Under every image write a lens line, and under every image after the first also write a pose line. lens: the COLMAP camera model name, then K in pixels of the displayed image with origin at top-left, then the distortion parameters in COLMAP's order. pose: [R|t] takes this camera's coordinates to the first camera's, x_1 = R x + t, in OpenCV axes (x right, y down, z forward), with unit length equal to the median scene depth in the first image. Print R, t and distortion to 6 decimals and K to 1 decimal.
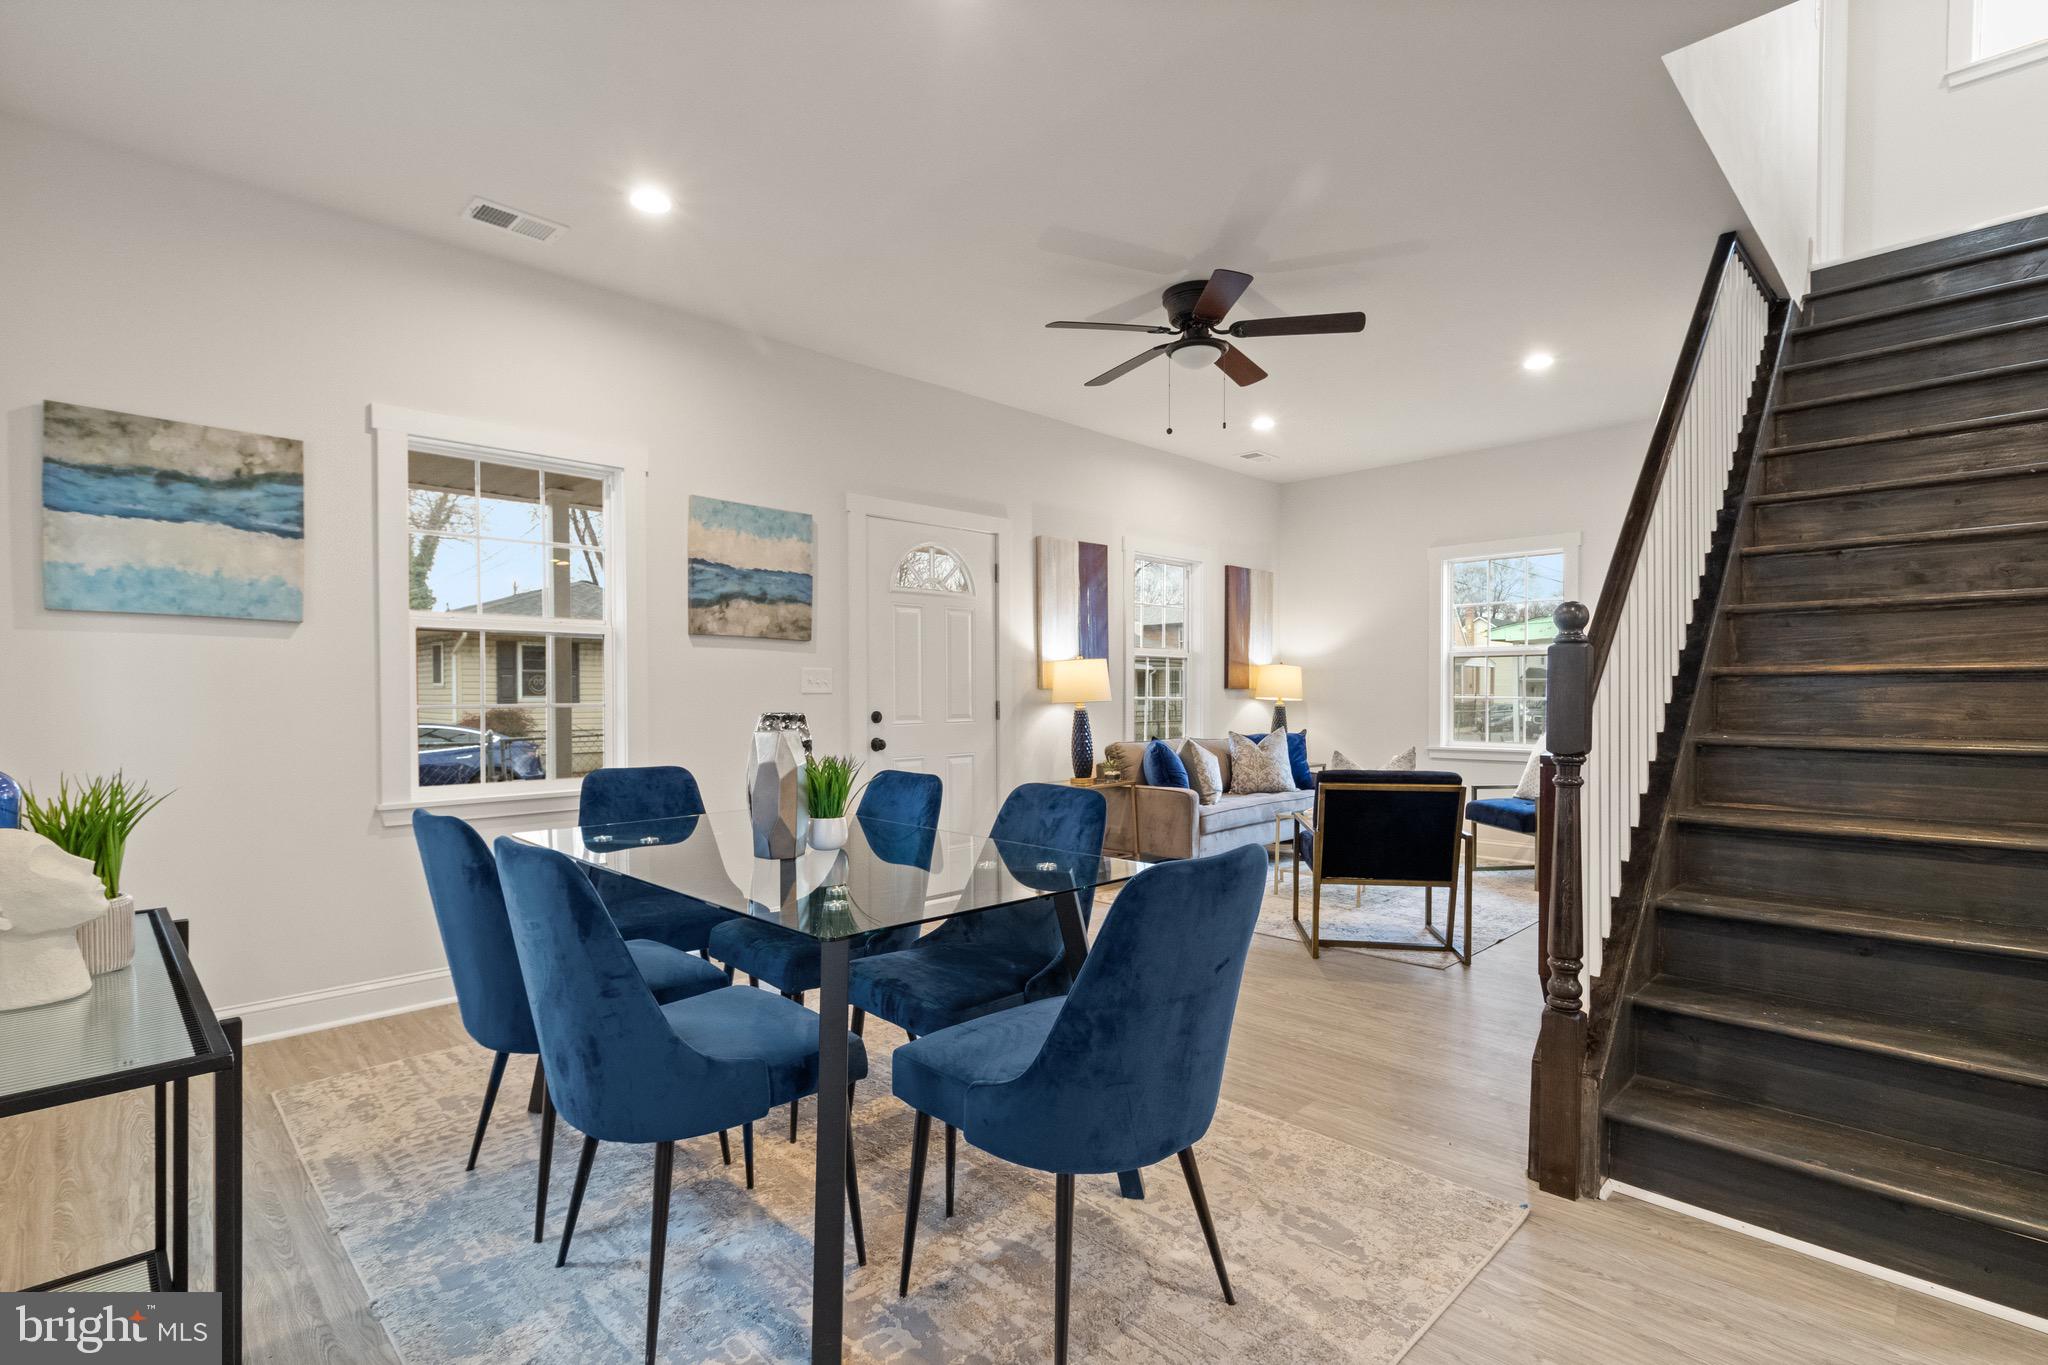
lens RADIAL K [[946.8, 0, 1029.6], [0, 946.8, 695.5], [0, 0, 1]] dist [0.003205, 0.001277]
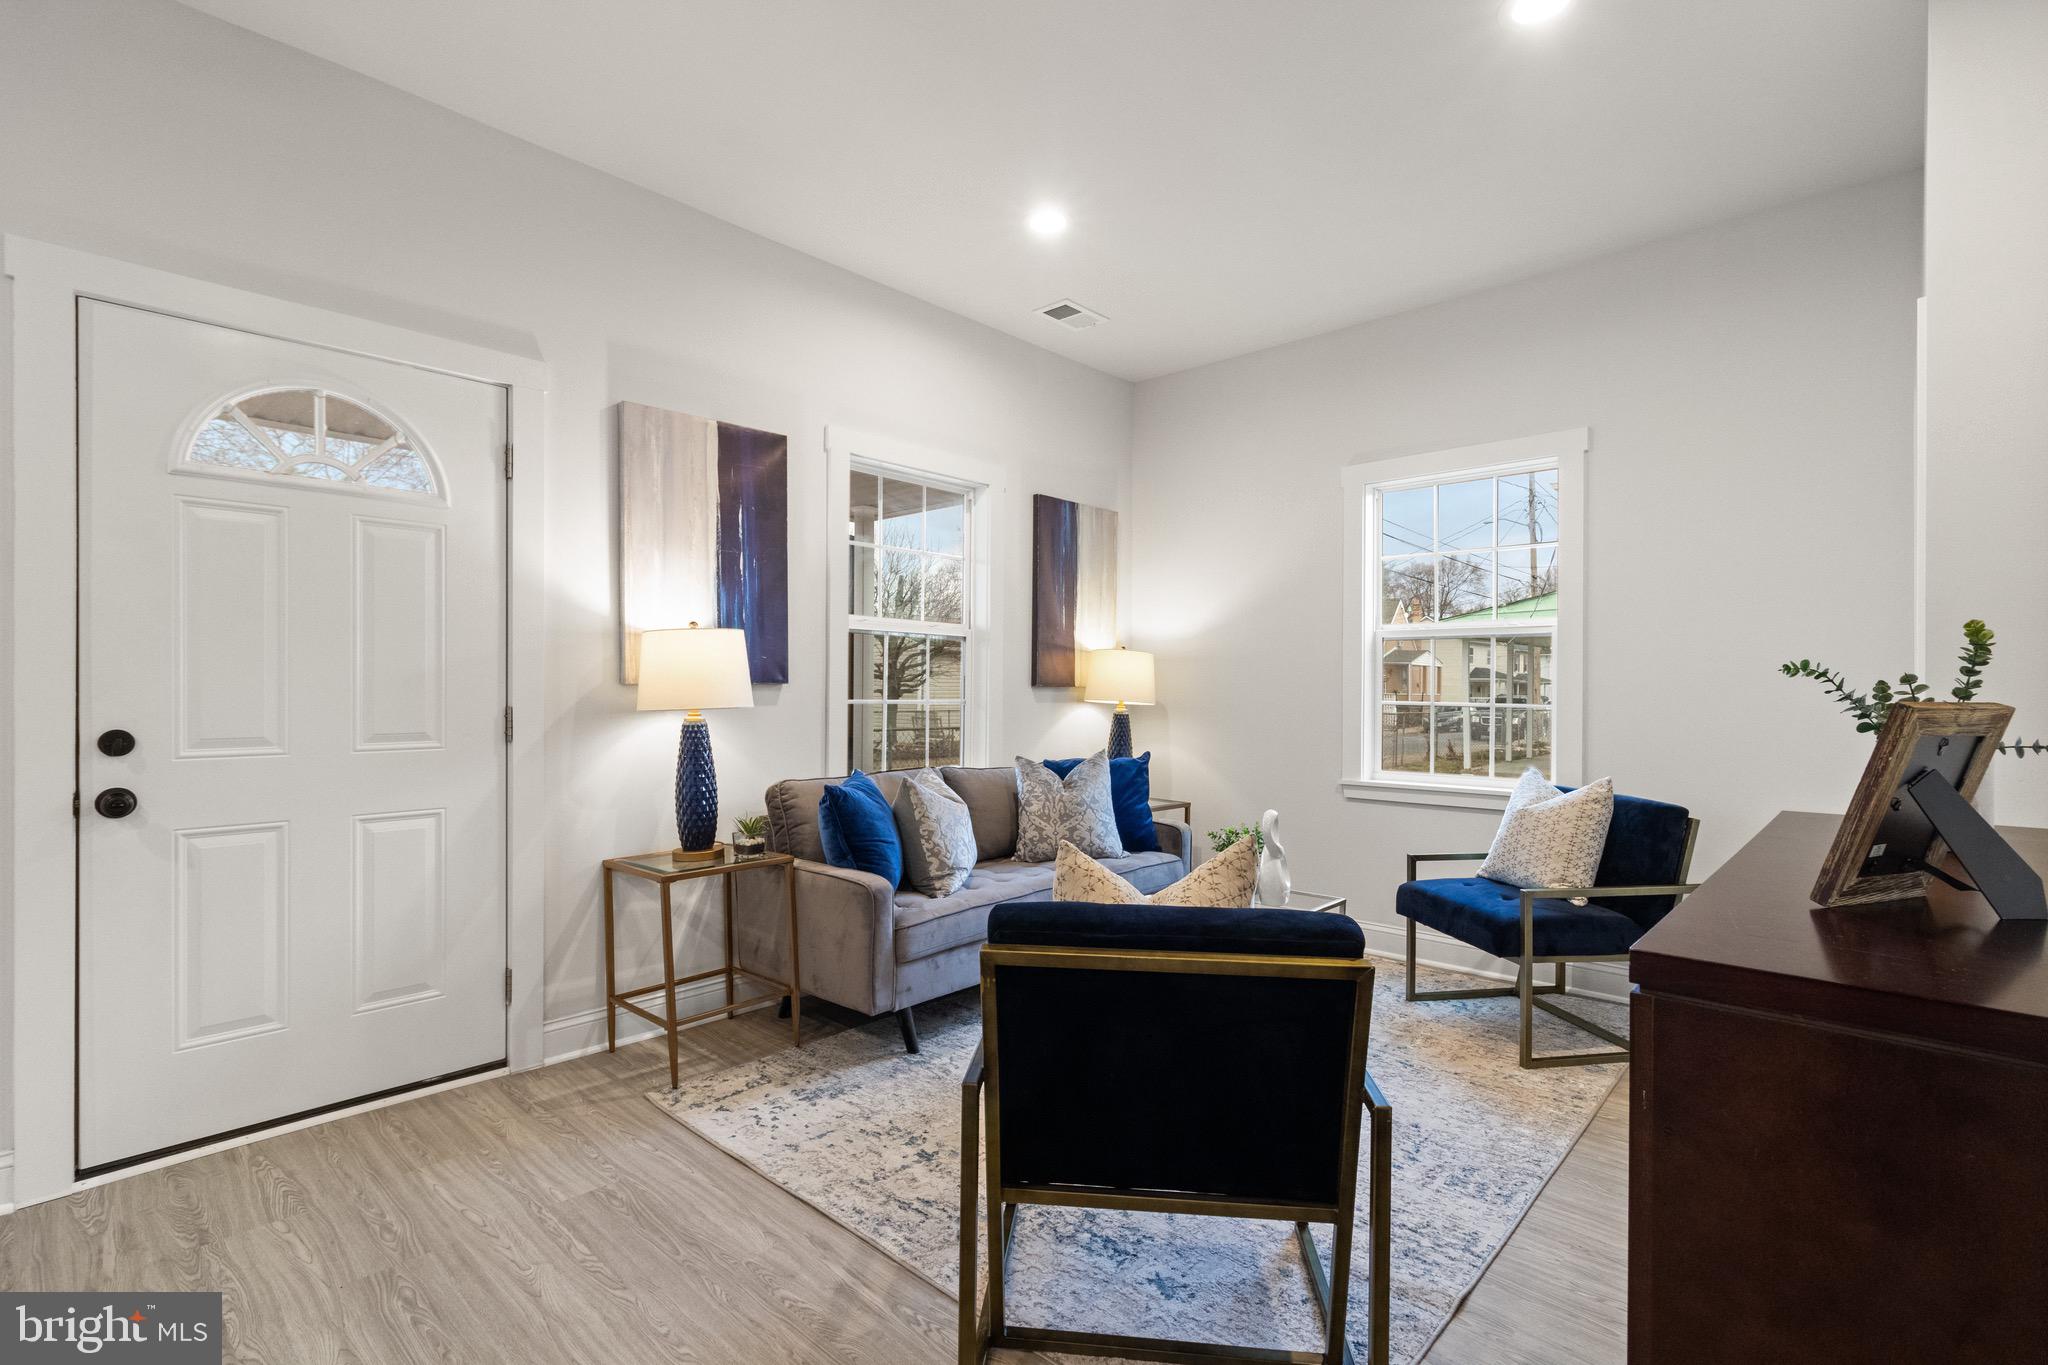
lens RADIAL K [[946.8, 0, 1018.4], [0, 946.8, 680.9], [0, 0, 1]] dist [0.003205, 0.001277]
pose [[0.999362, 0.006543, 0.035104, 0.195166], [-0.006110, 0.999904, -0.012438, -0.003262], [-0.035182, 0.012216, 0.999306, 0.401352]]
